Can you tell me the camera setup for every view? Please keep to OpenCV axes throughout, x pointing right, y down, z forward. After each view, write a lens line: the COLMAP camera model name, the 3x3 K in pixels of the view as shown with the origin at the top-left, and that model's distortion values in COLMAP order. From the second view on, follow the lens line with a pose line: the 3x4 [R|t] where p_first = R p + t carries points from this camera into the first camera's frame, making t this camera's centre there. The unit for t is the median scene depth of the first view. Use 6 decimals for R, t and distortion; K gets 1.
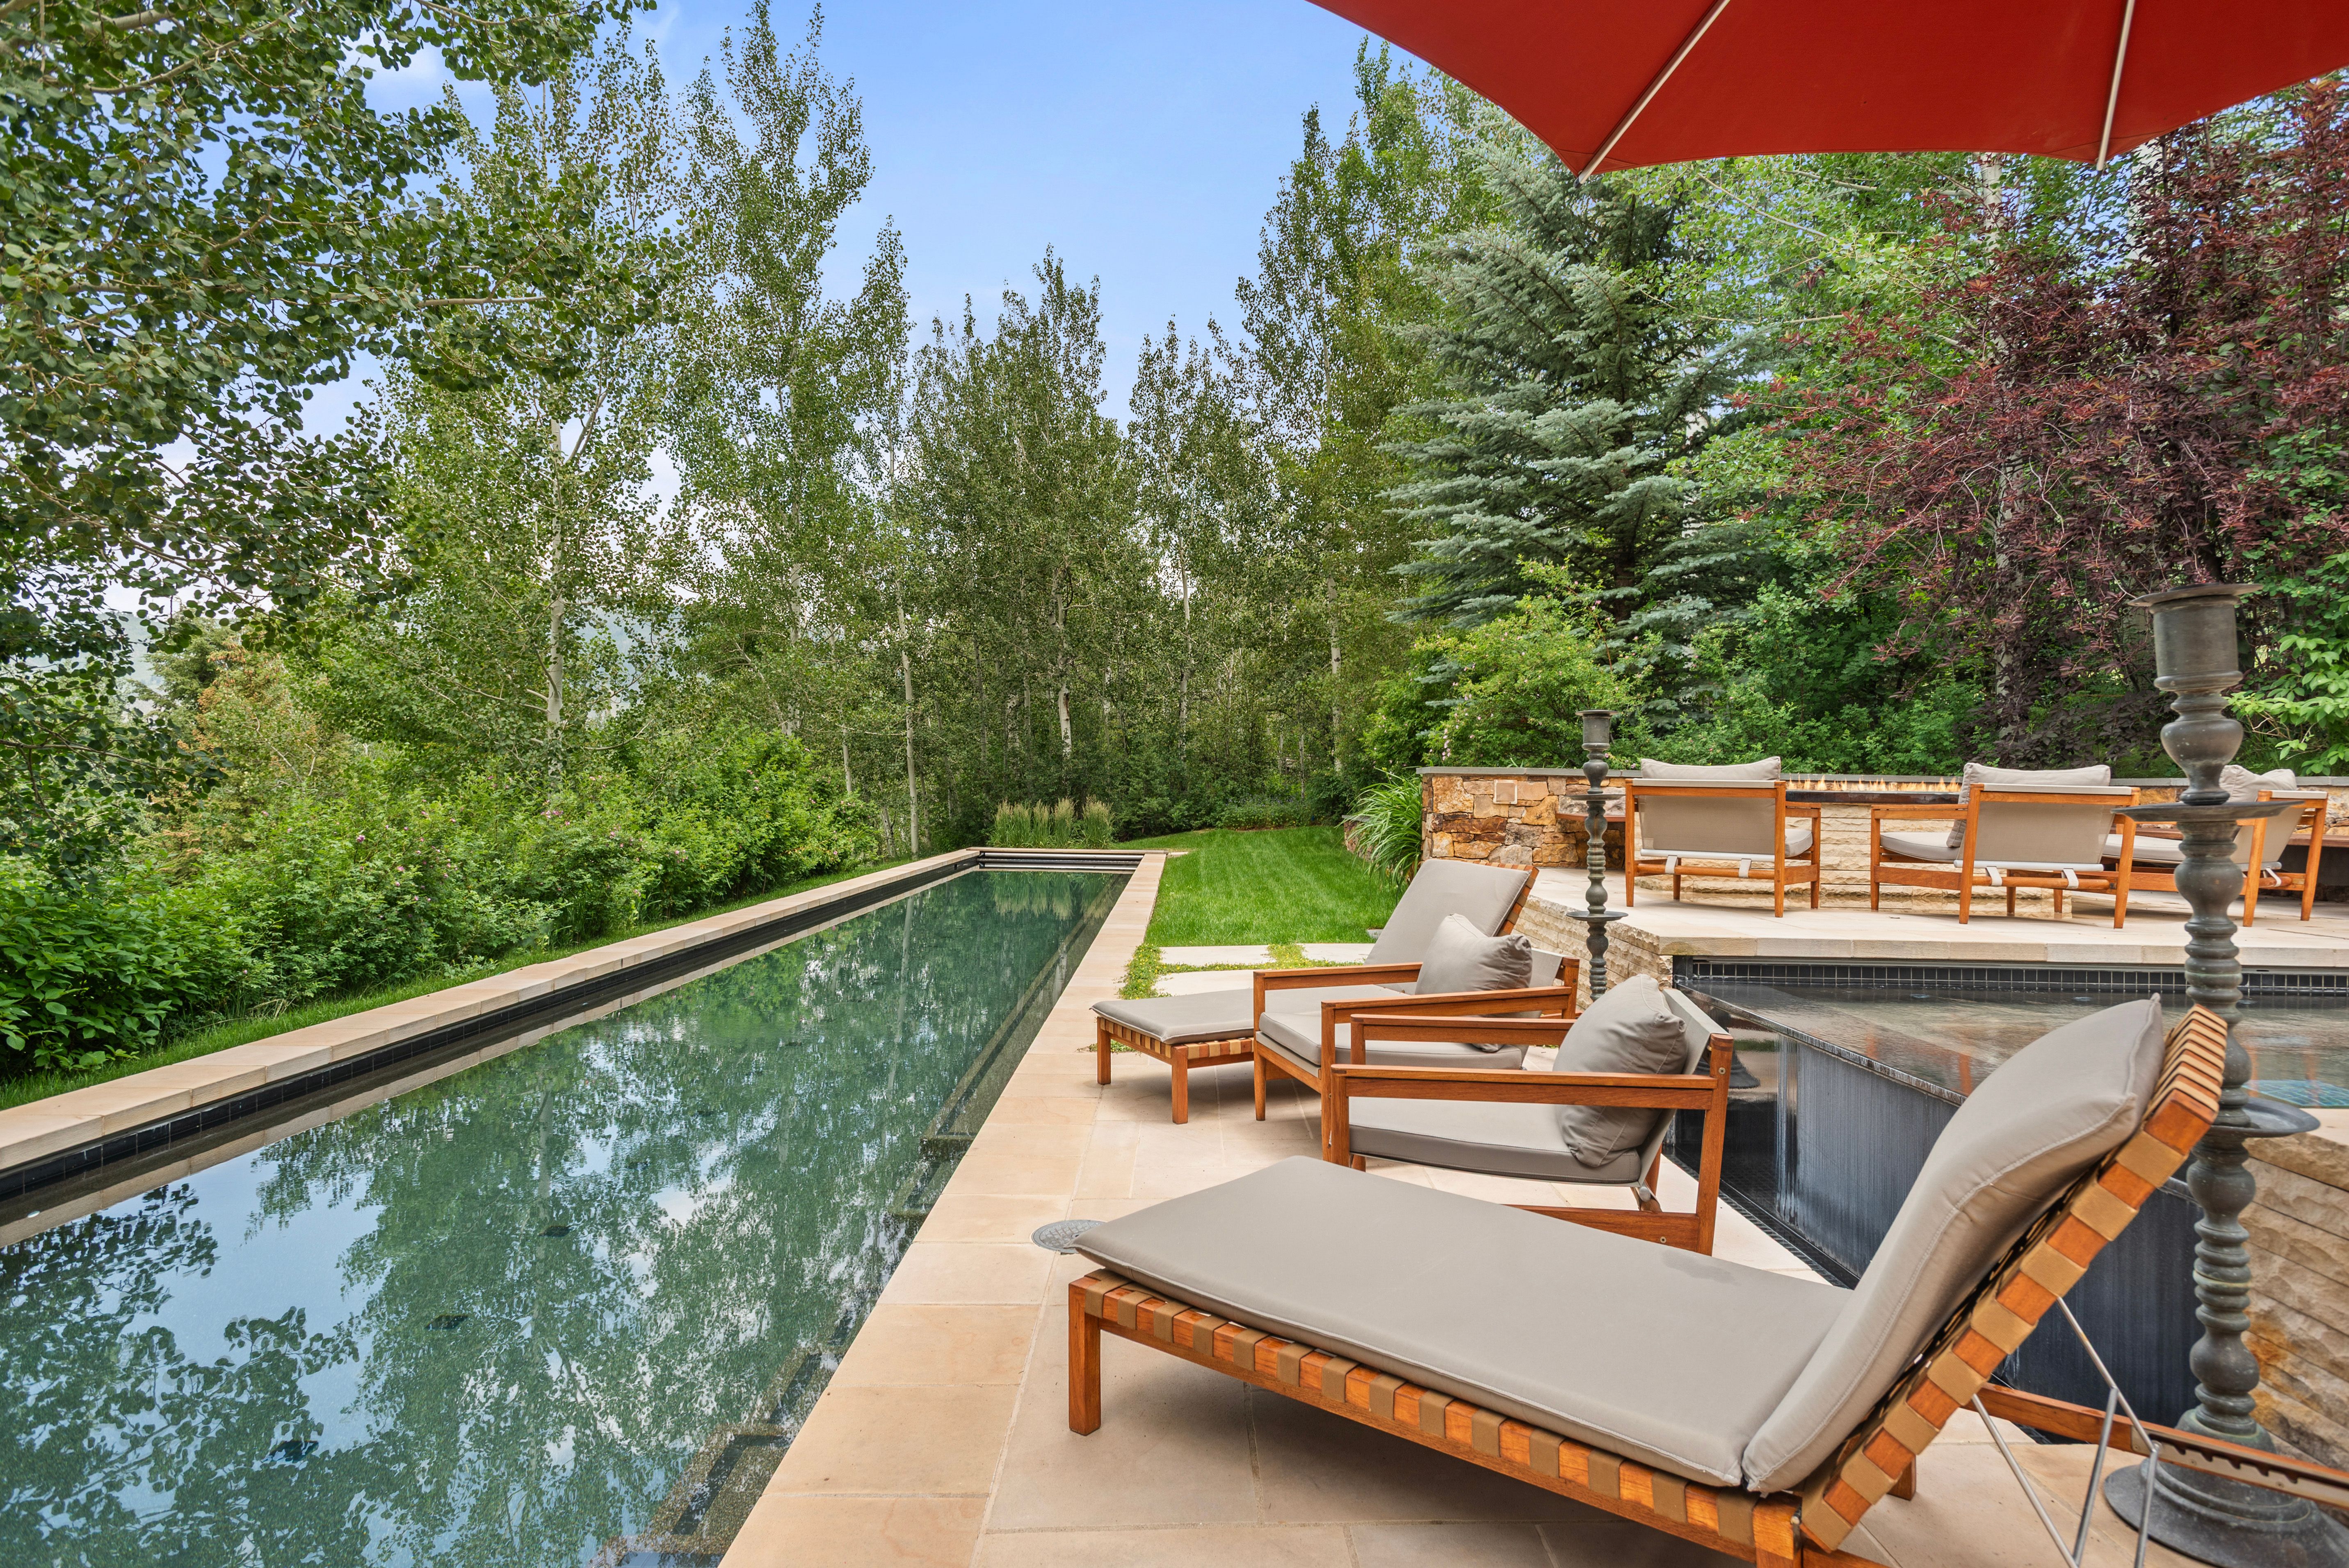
lens RADIAL K [[1266.1, 0, 1195.7], [0, 1266.1, 845.8], [0, 0, 1]] dist [-0.003999, -0.002377]
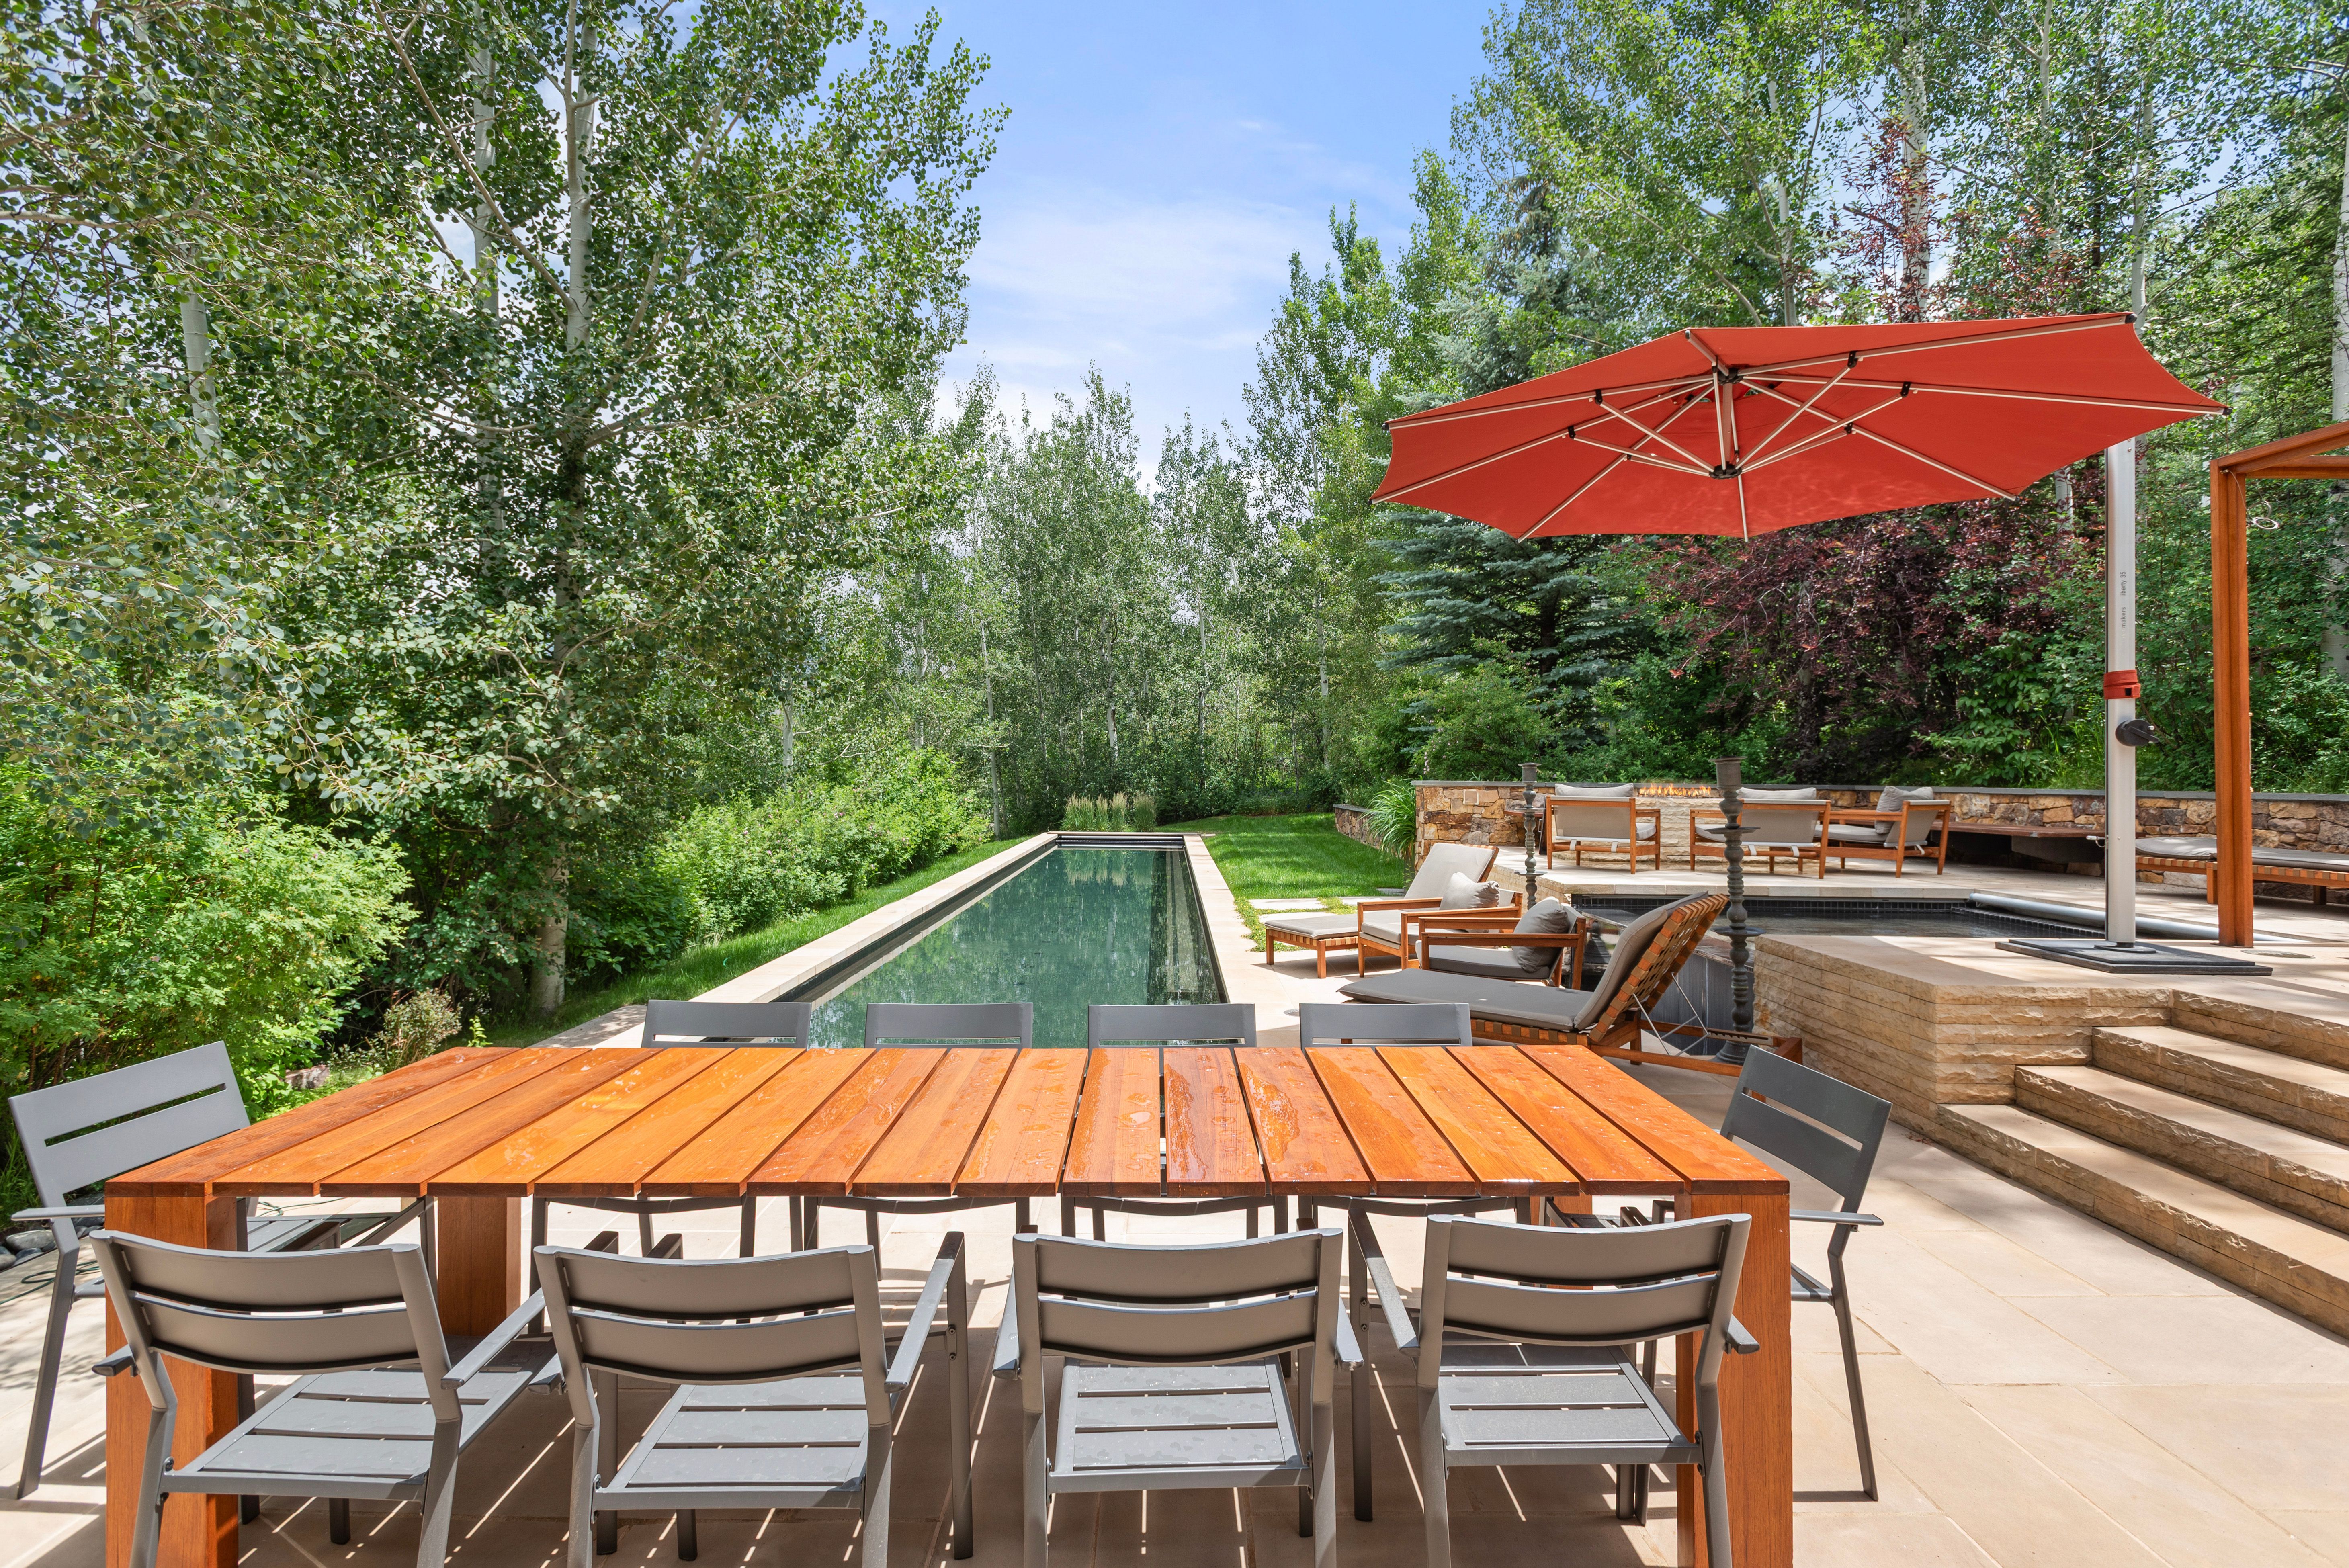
lens RADIAL K [[1135.1, 0, 1163.7], [0, 1135.1, 773.5], [0, 0, 1]] dist [-0.037408, 0.000202]
pose [[0.999936, -0.006753, -0.009103, -0.074993], [0.006327, 0.998920, -0.046032, -0.006878], [0.009404, 0.045971, 0.998898, -0.243769]]
